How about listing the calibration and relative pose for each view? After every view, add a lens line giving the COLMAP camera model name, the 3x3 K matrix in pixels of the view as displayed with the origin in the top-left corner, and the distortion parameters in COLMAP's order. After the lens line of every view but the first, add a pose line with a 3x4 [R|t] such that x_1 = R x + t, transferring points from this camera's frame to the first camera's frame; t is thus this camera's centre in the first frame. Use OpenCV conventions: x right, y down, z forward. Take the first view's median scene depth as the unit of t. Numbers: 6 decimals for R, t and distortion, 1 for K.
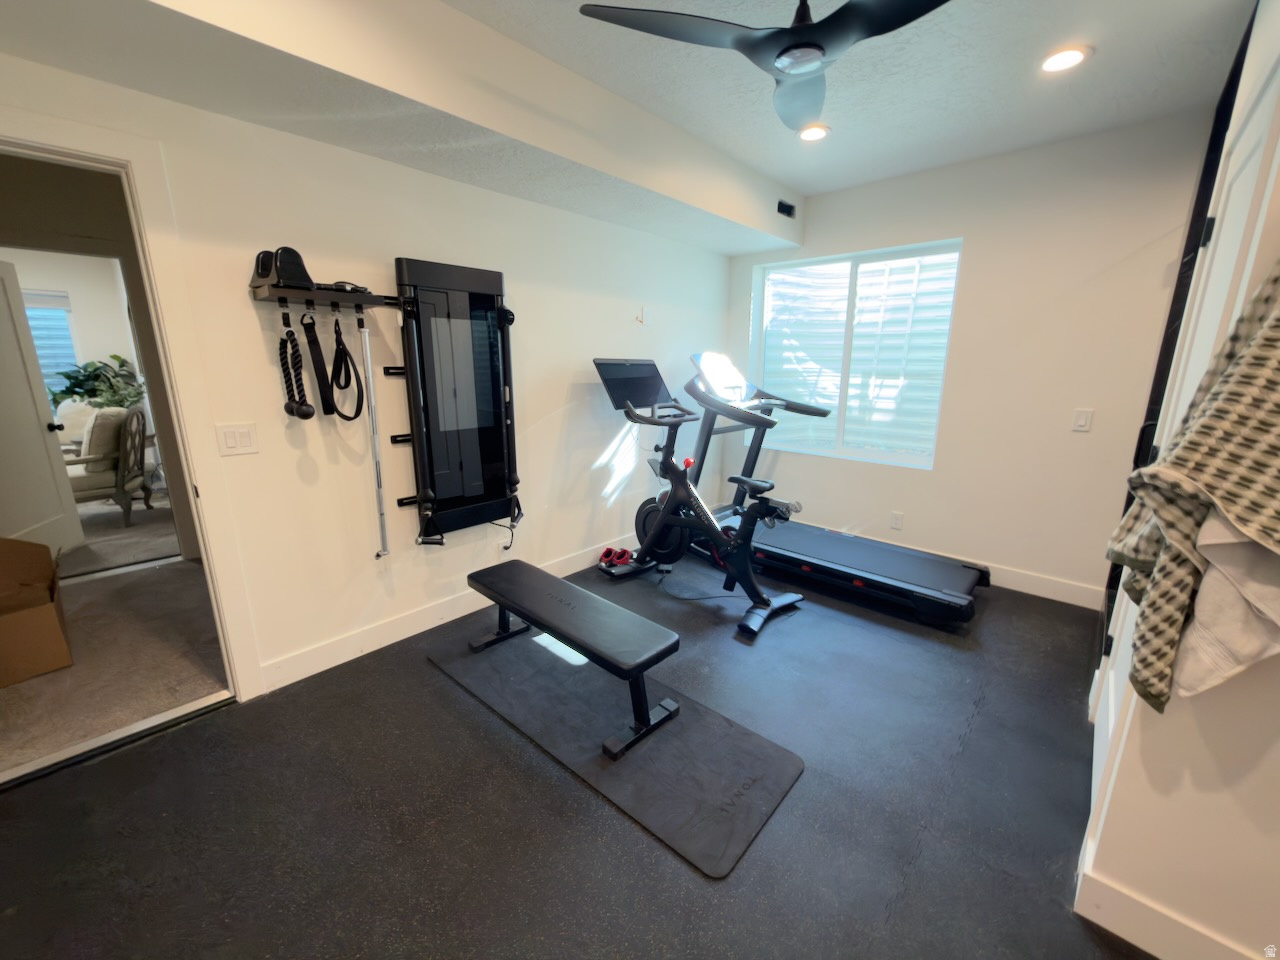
lens RADIAL K [[510.9, 0, 643.8], [0, 510.9, 481.6], [0, 0, 1]] dist [-0.000397, -0.000100]
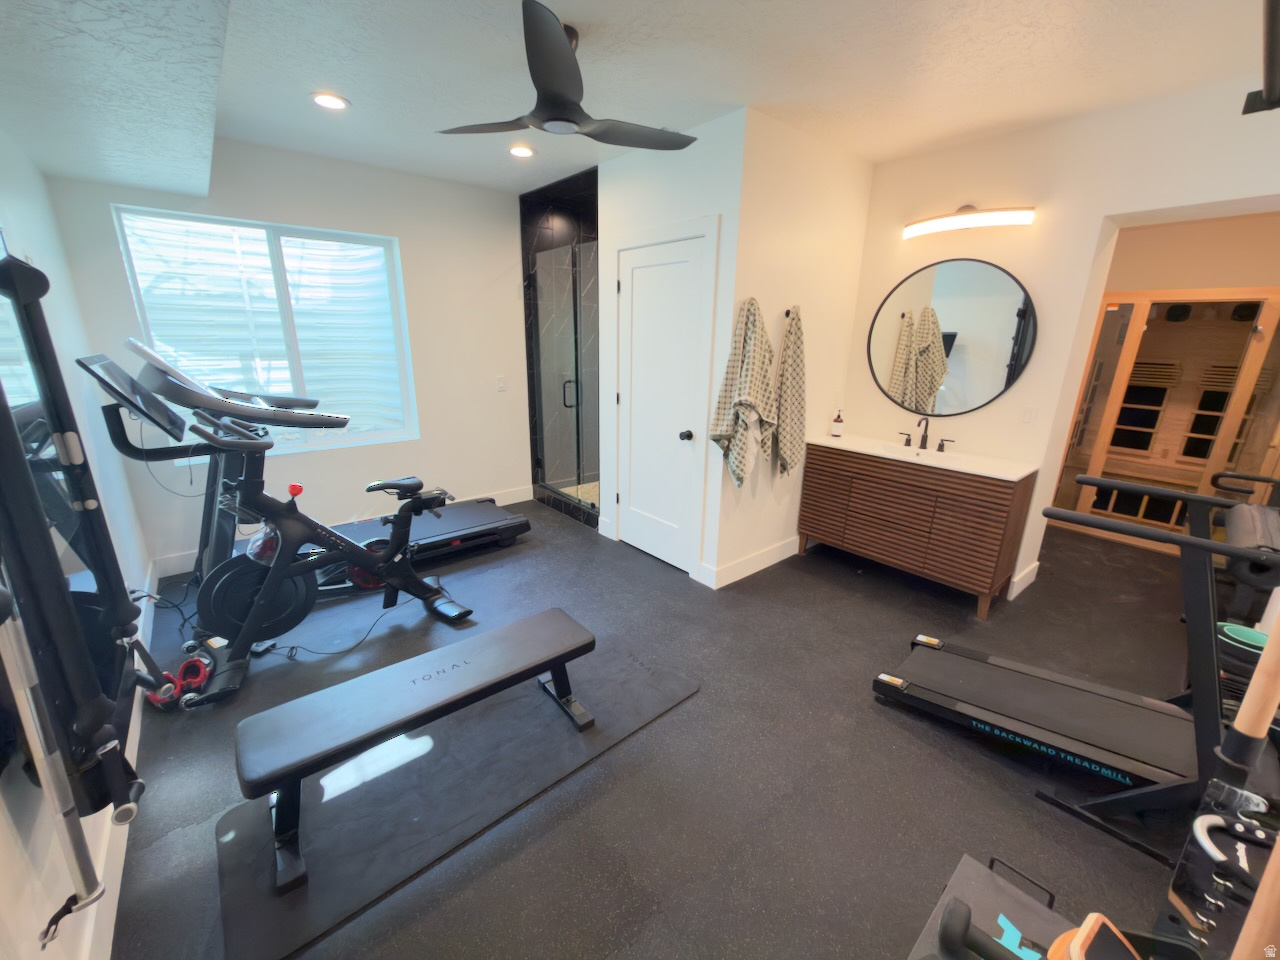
lens RADIAL K [[510.9, 0, 643.8], [0, 510.9, 481.6], [0, 0, 1]] dist [-0.000397, -0.000100]
pose [[0.128774, -0.286051, 0.949522, -0.572730], [0.223162, 0.941294, 0.253307, -0.126031], [-0.966238, 0.179278, 0.185050, 0.360418]]
